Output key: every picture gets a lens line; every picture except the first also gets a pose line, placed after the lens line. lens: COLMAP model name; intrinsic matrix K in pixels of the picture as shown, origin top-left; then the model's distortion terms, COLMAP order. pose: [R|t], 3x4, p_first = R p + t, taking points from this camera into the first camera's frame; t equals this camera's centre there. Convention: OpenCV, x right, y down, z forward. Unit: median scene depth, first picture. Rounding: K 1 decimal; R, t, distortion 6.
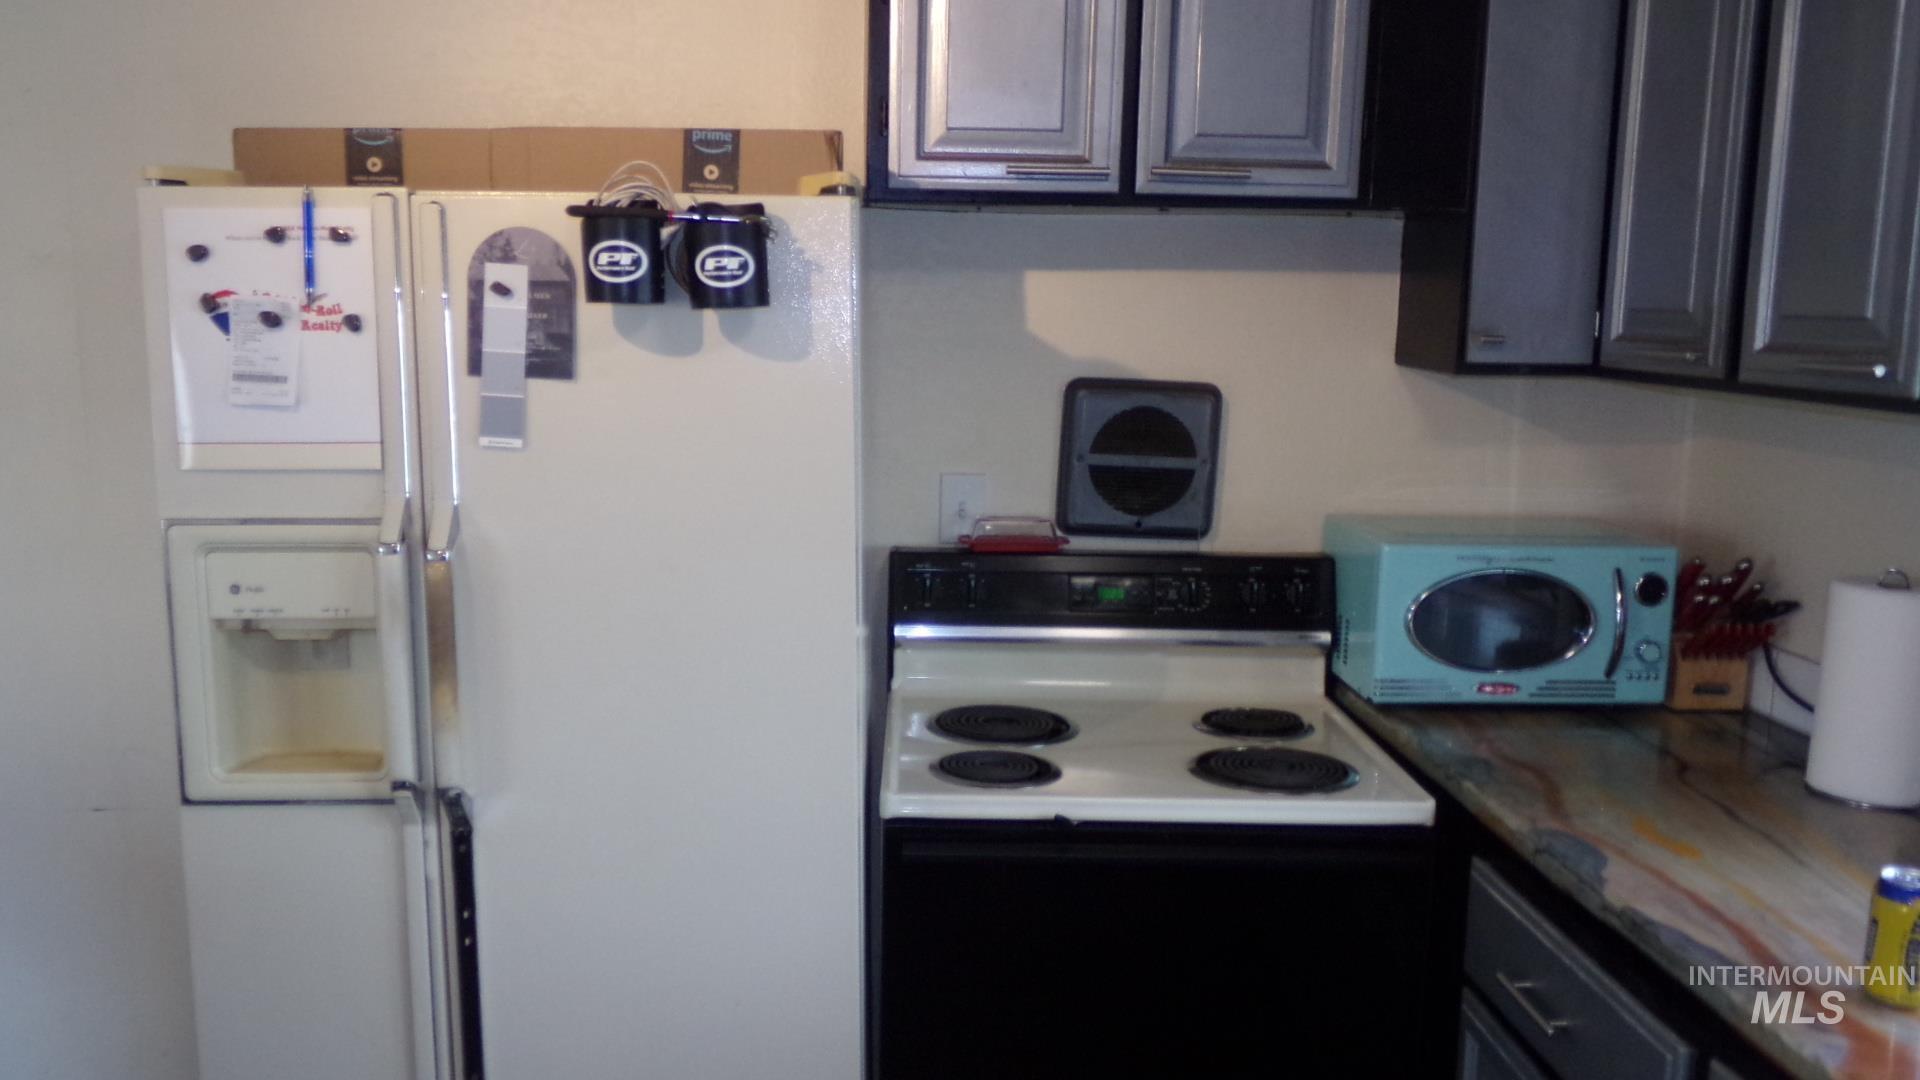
lens RADIAL K [[1606.5, 0, 970.3], [0, 1606.5, 549.6], [0, 0, 1]] dist [0.037294, -0.096011]
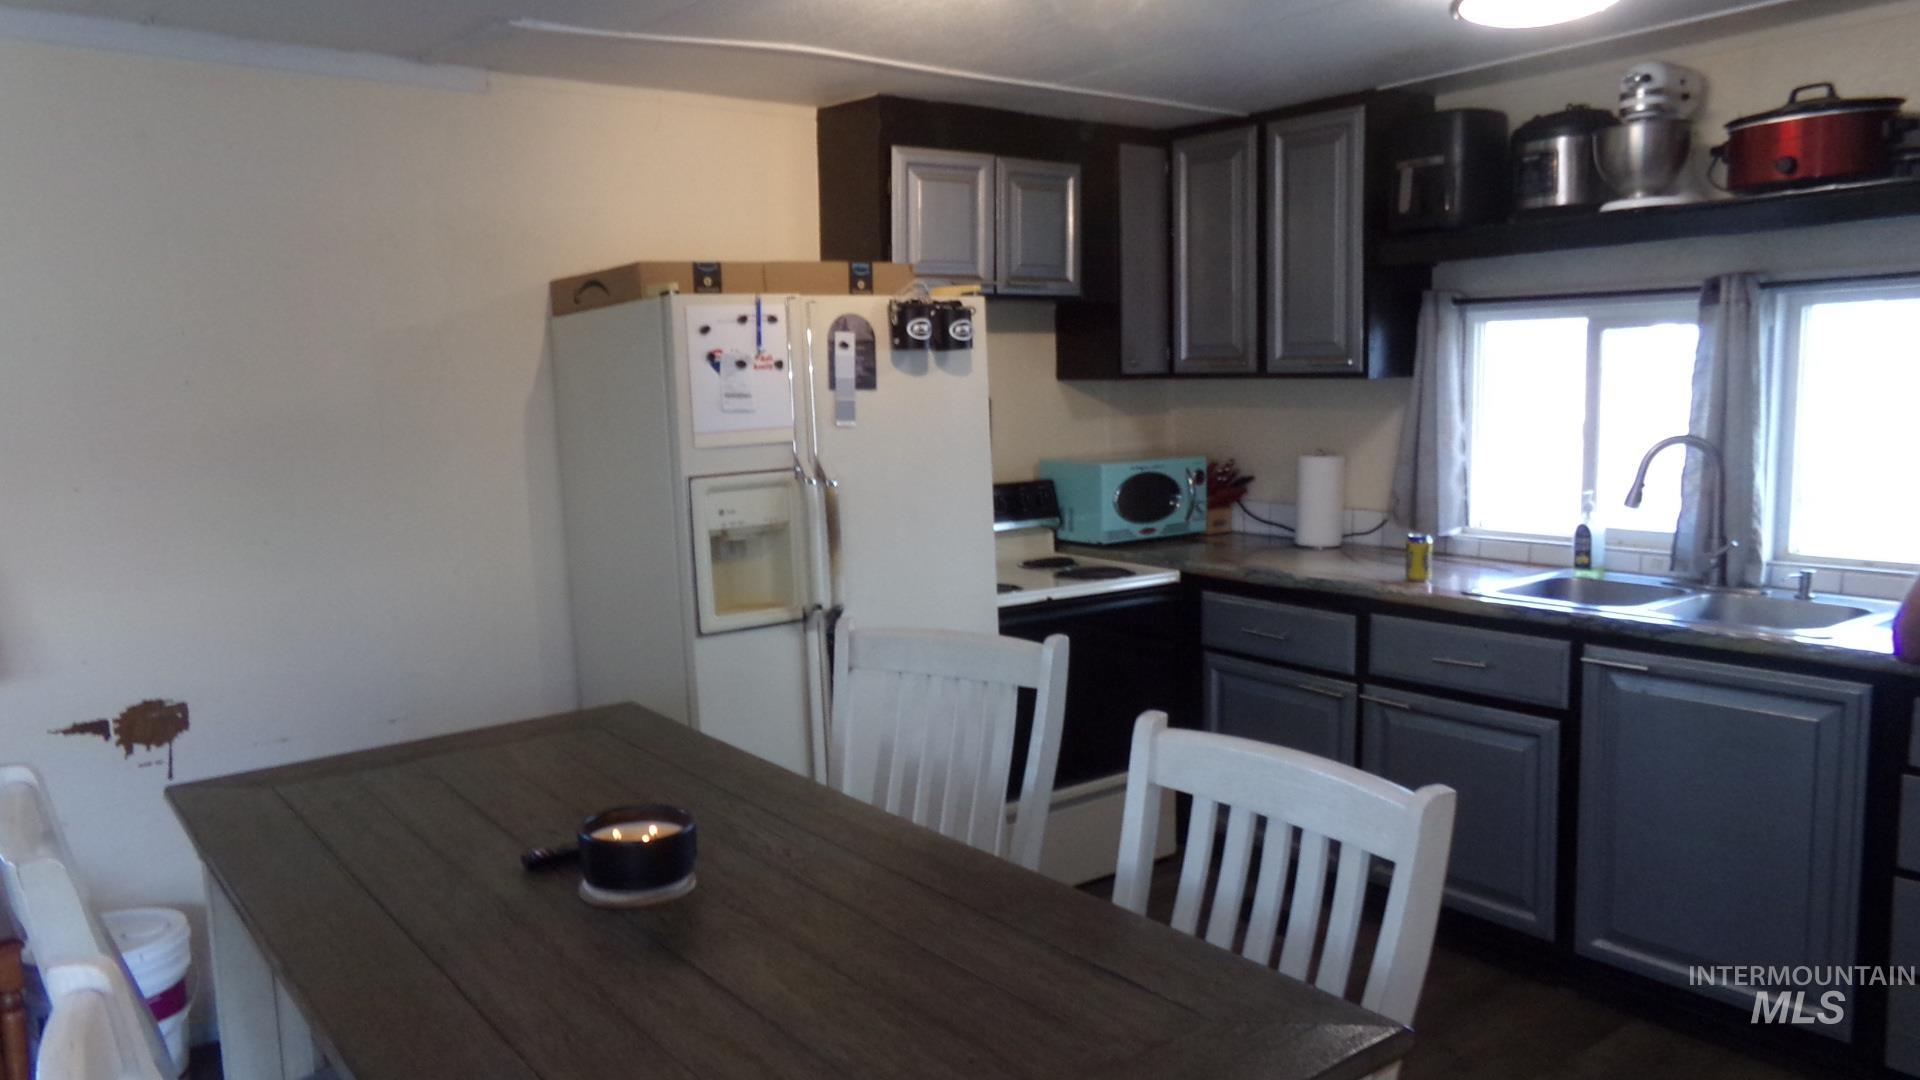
lens RADIAL K [[1401.9, 0, 968.7], [0, 1401.9, 535.8], [0, 0, 1]] dist [-0.124576, 0.445123]
pose [[0.825765, -0.100605, 0.554969, -1.115226], [0.122281, 0.992493, -0.002028, 0.088734], [-0.550599, 0.069537, 0.831869, -0.470203]]
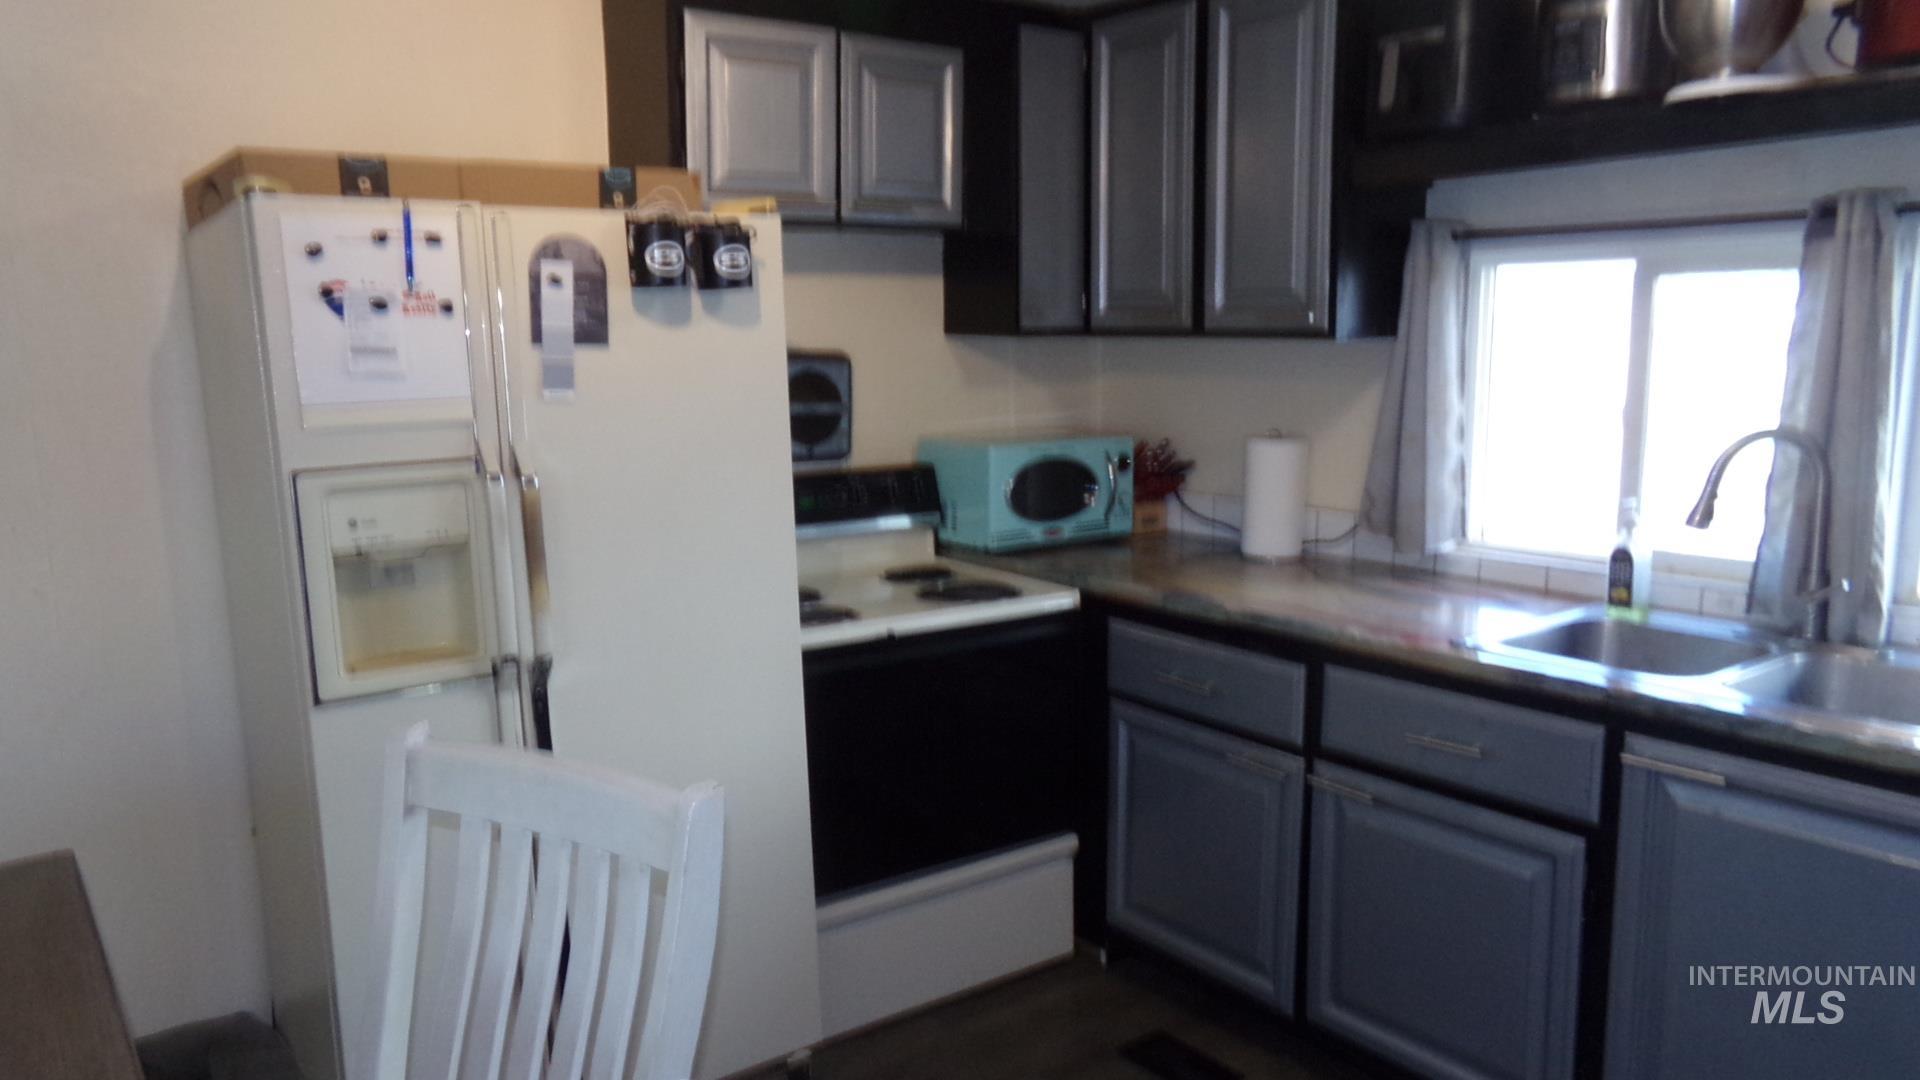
lens RADIAL K [[1377.1, 0, 960.0], [0, 1377.1, 540.0], [0, 0, 1]] dist [-0.101482, 0.242705]
pose [[0.835038, -0.107074, 0.539674, -0.638275], [0.107491, 0.993728, 0.030840, 0.054265], [-0.539591, 0.032257, 0.841309, -0.131680]]
